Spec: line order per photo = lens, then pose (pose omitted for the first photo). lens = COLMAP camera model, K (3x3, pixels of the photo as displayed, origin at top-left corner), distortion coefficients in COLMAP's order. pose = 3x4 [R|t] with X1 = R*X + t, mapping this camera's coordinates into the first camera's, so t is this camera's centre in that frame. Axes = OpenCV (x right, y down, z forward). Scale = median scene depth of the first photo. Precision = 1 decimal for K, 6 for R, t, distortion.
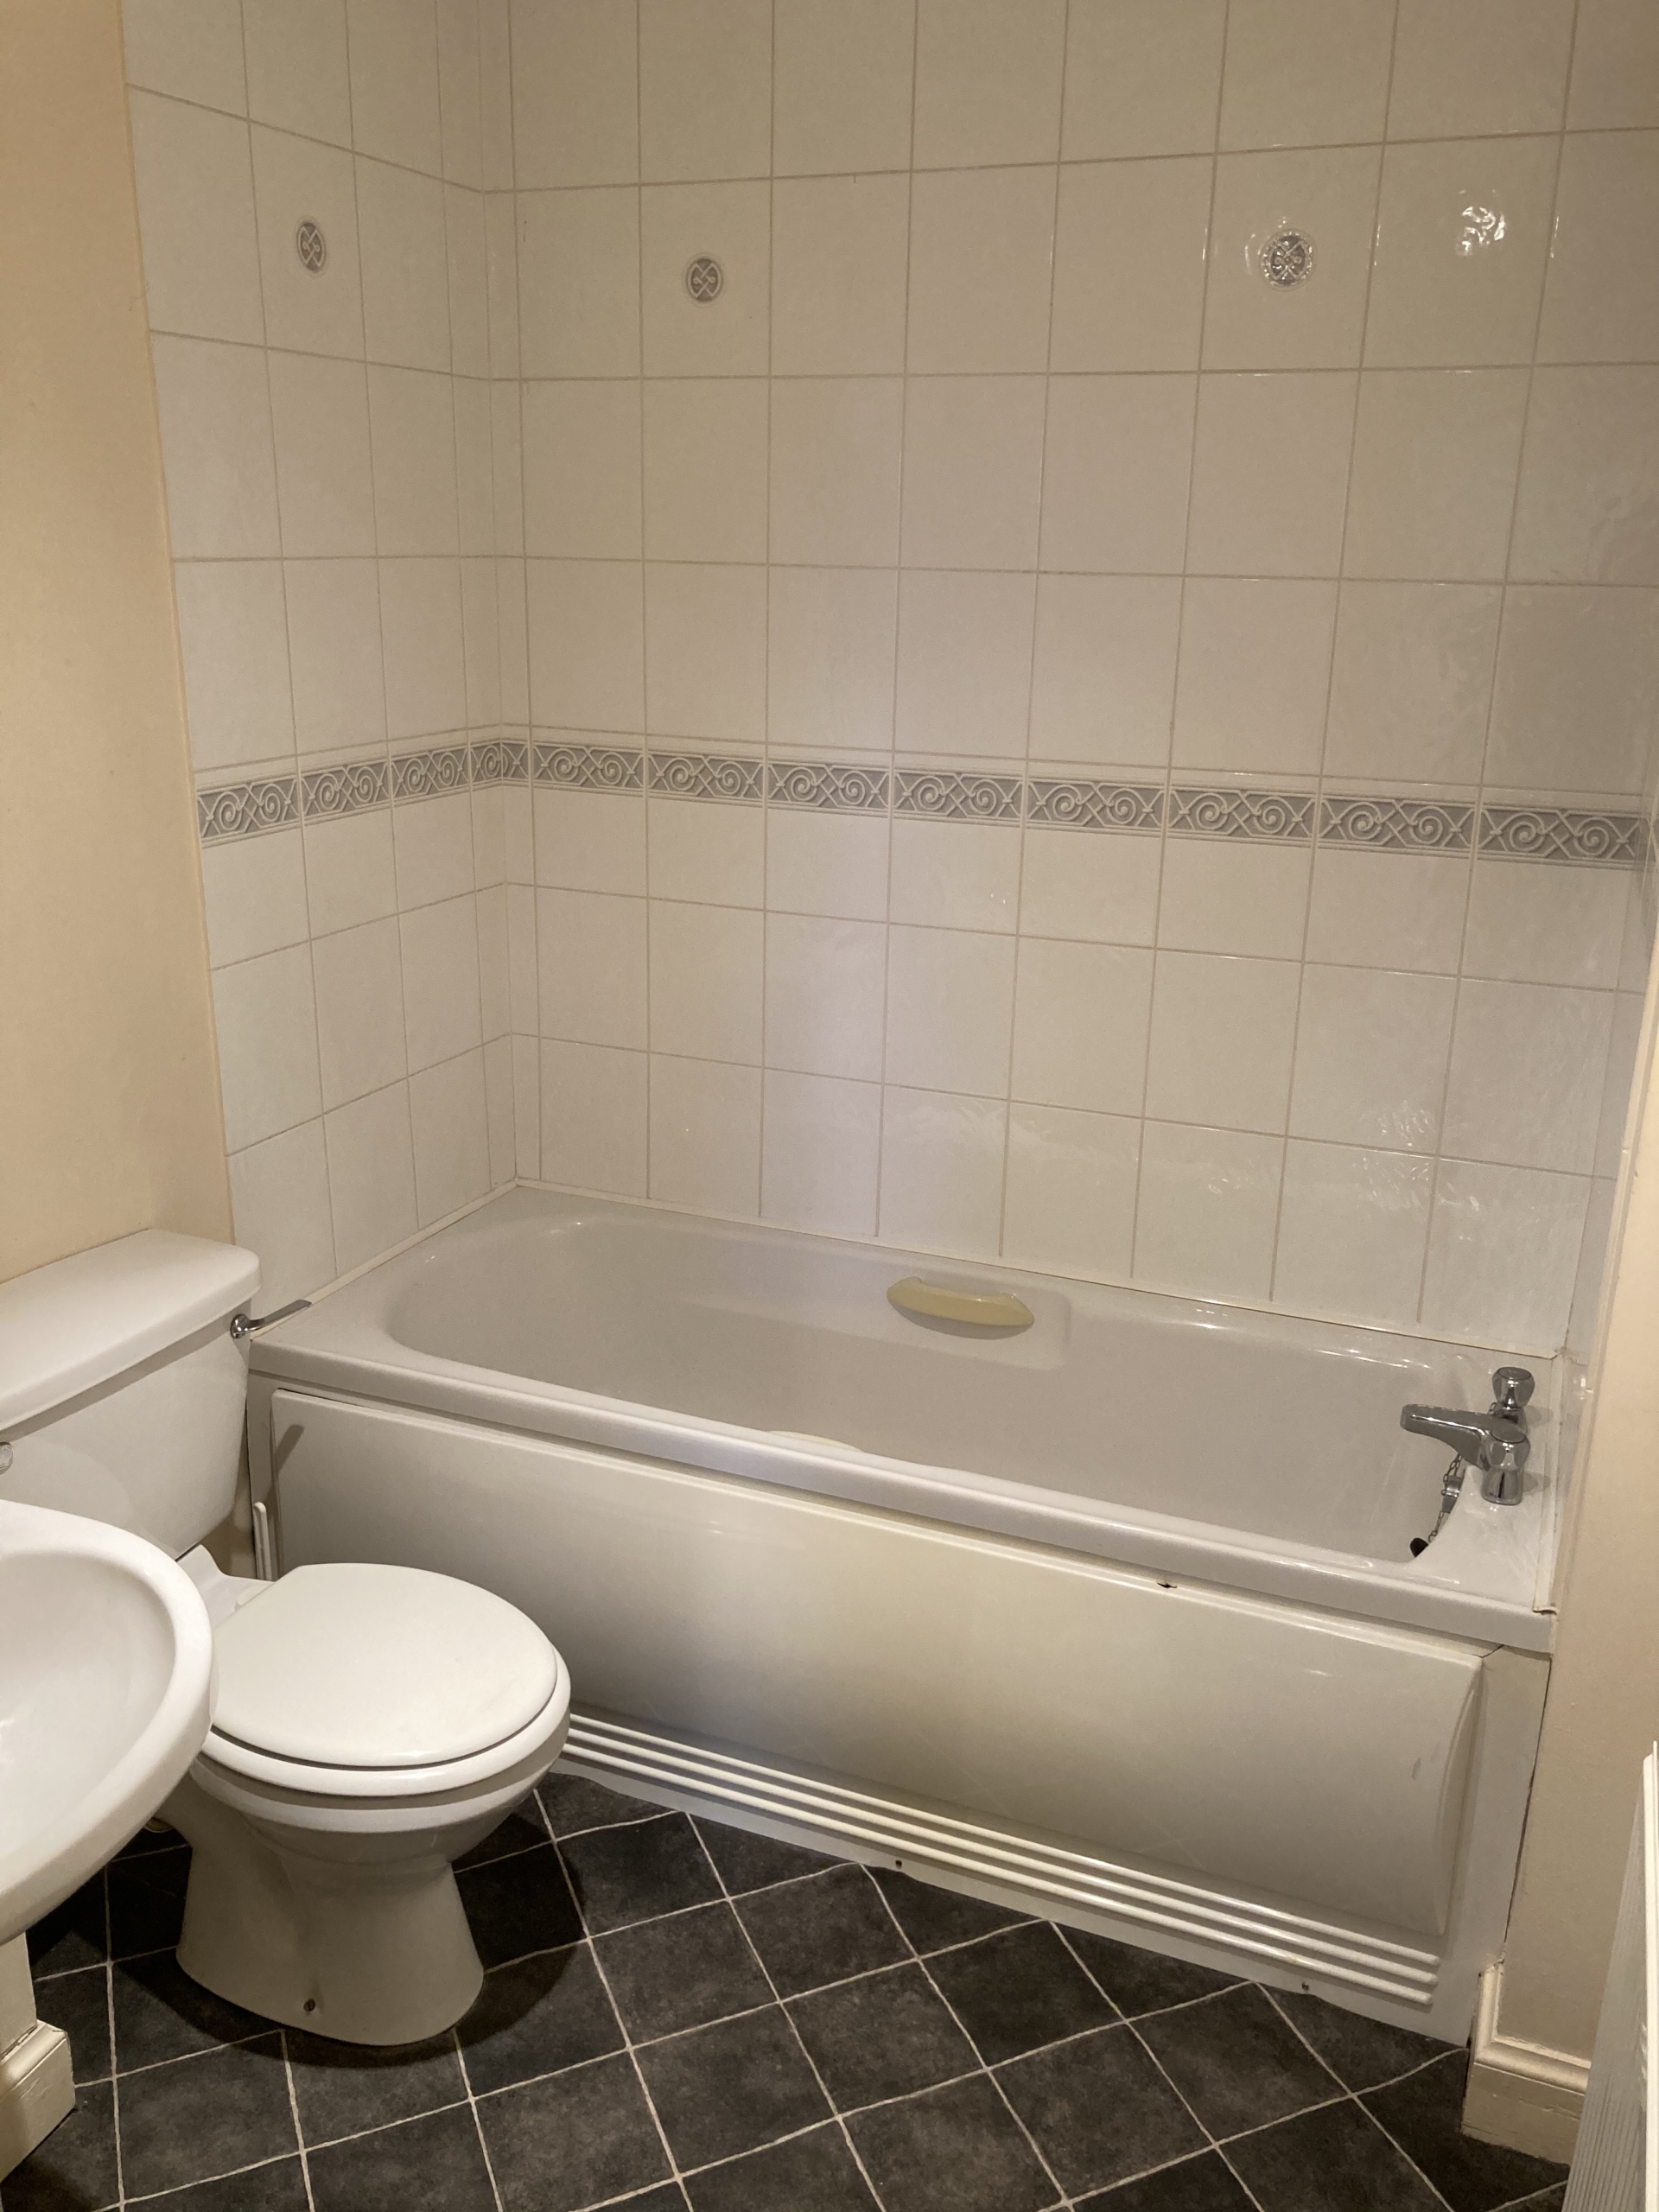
lens RADIAL K [[1821.4, 0, 831.5], [0, 1821.4, 1096.6], [0, 0, 1]] dist [0.041026, -0.071197]
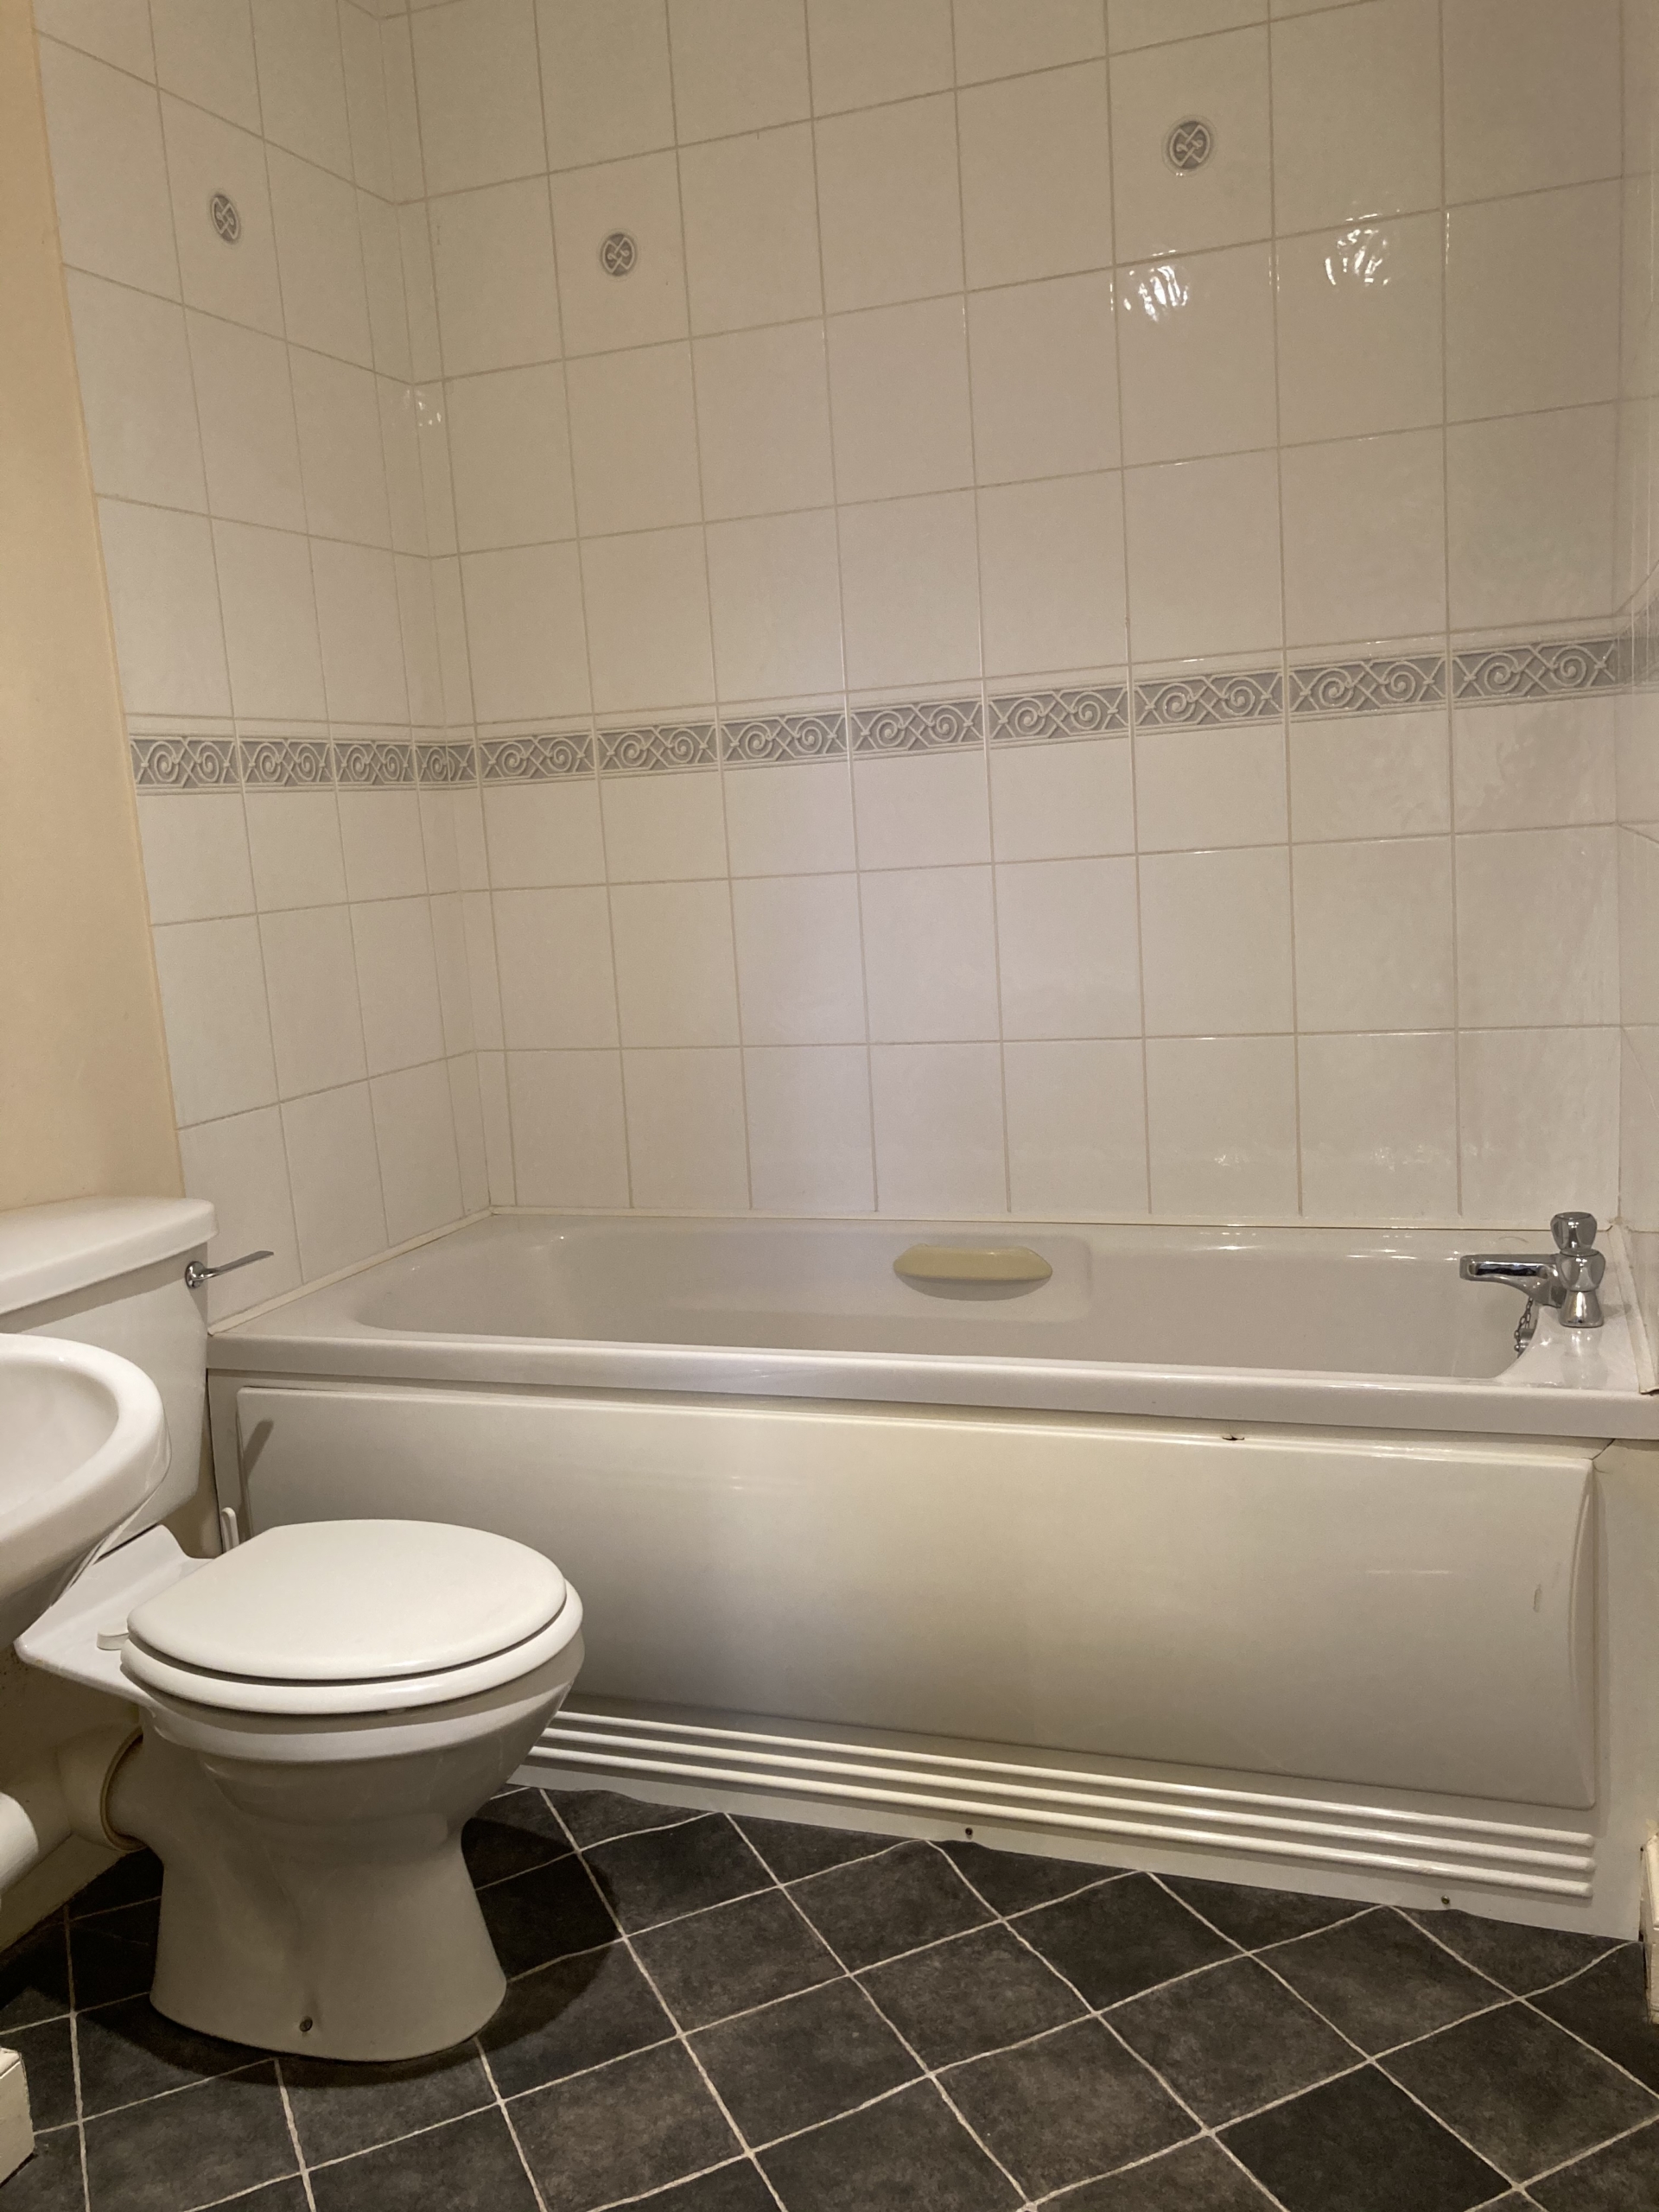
lens RADIAL K [[1821.4, 0, 830.9], [0, 1821.4, 1101.7], [0, 0, 1]] dist [0.041026, -0.071197]
pose [[0.995865, -0.088107, 0.022144, -0.018800], [0.090399, 0.985251, -0.145288, 0.201542], [-0.009016, 0.146689, 0.989142, 0.076951]]
